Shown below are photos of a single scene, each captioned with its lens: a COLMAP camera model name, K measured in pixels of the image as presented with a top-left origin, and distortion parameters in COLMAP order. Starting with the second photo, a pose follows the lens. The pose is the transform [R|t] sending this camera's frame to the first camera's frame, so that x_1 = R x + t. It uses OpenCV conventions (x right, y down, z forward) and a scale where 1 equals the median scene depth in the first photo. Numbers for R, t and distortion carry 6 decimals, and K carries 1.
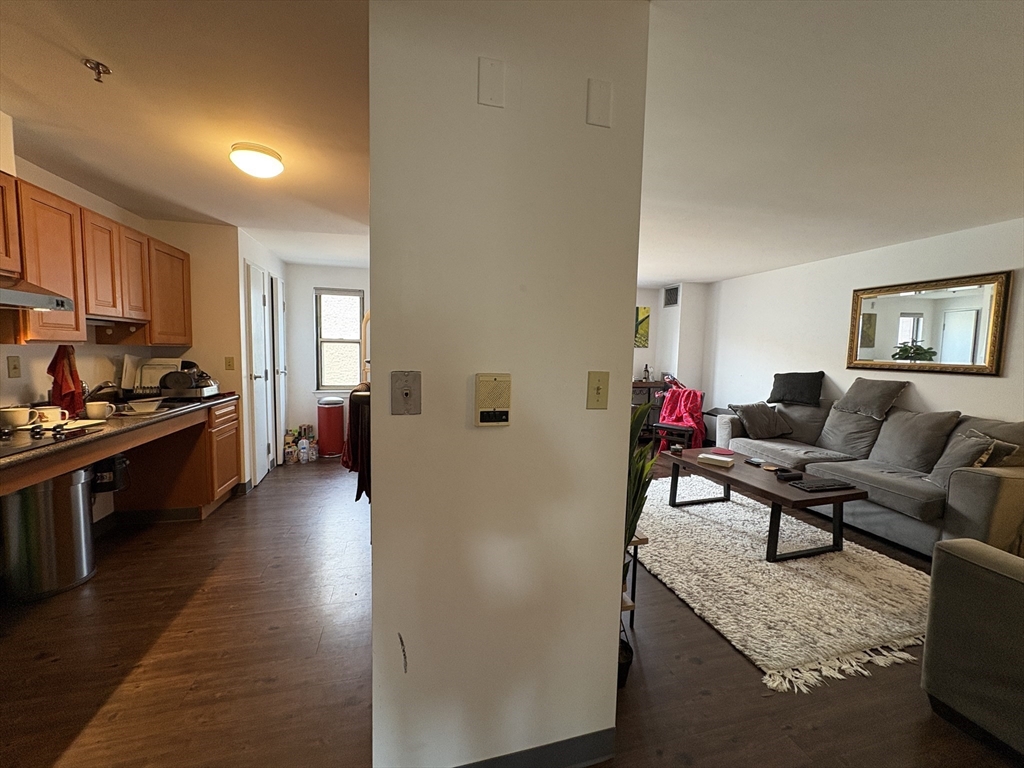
lens RADIAL K [[405.6, 0, 512.0], [0, 405.6, 384.0], [0, 0, 1]] dist [0.000443, -0.000115]
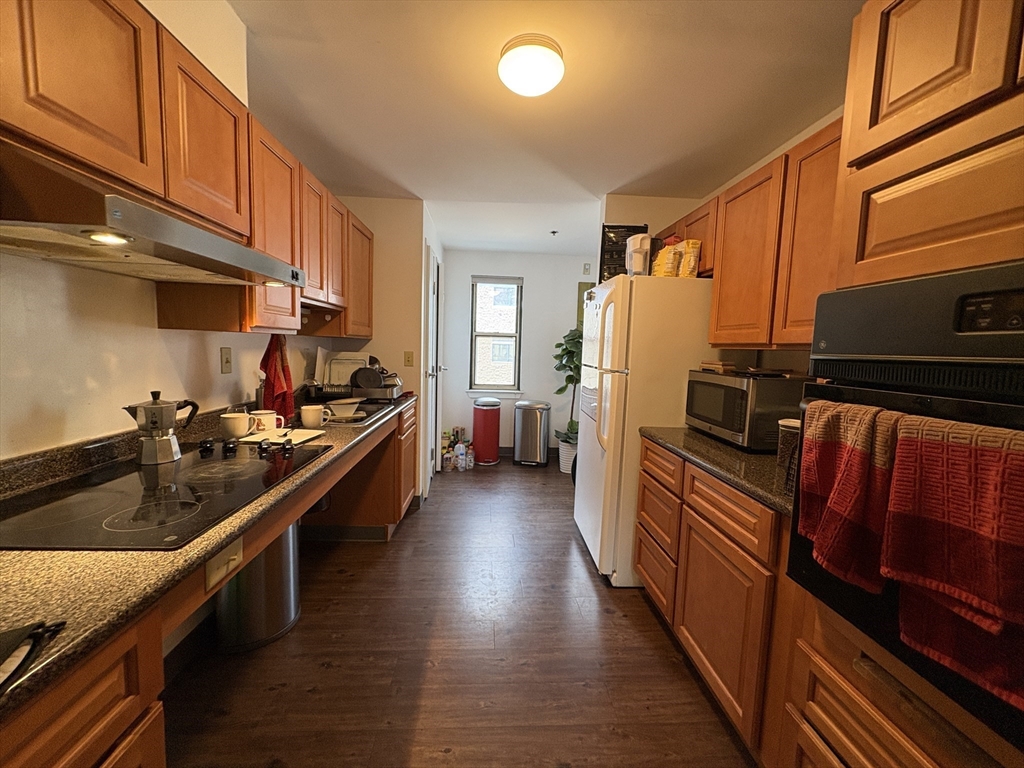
lens RADIAL K [[408.6, 0, 512.0], [0, 408.6, 384.0], [0, 0, 1]] dist [0.000738, -0.000023]
pose [[0.978790, 0.027227, -0.203051, -0.349636], [-0.025936, 0.999623, 0.009018, -0.011985], [0.203220, -0.003561, 0.979127, 0.216246]]
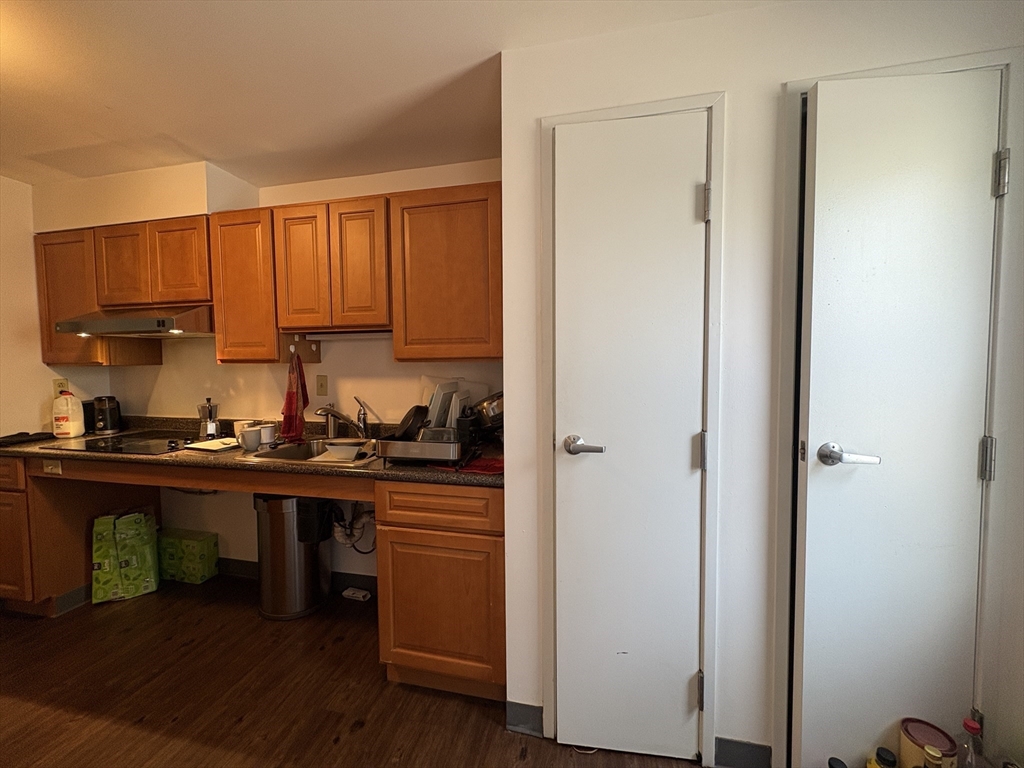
lens RADIAL K [[405.6, 0, 512.0], [0, 405.6, 384.0], [0, 0, 1]] dist [0.000443, -0.000115]
pose [[-0.472596, 0.023213, -0.880973, -0.383977], [-0.074615, 0.995010, 0.066244, -0.110856], [0.878115, 0.097041, -0.468506, 1.405593]]
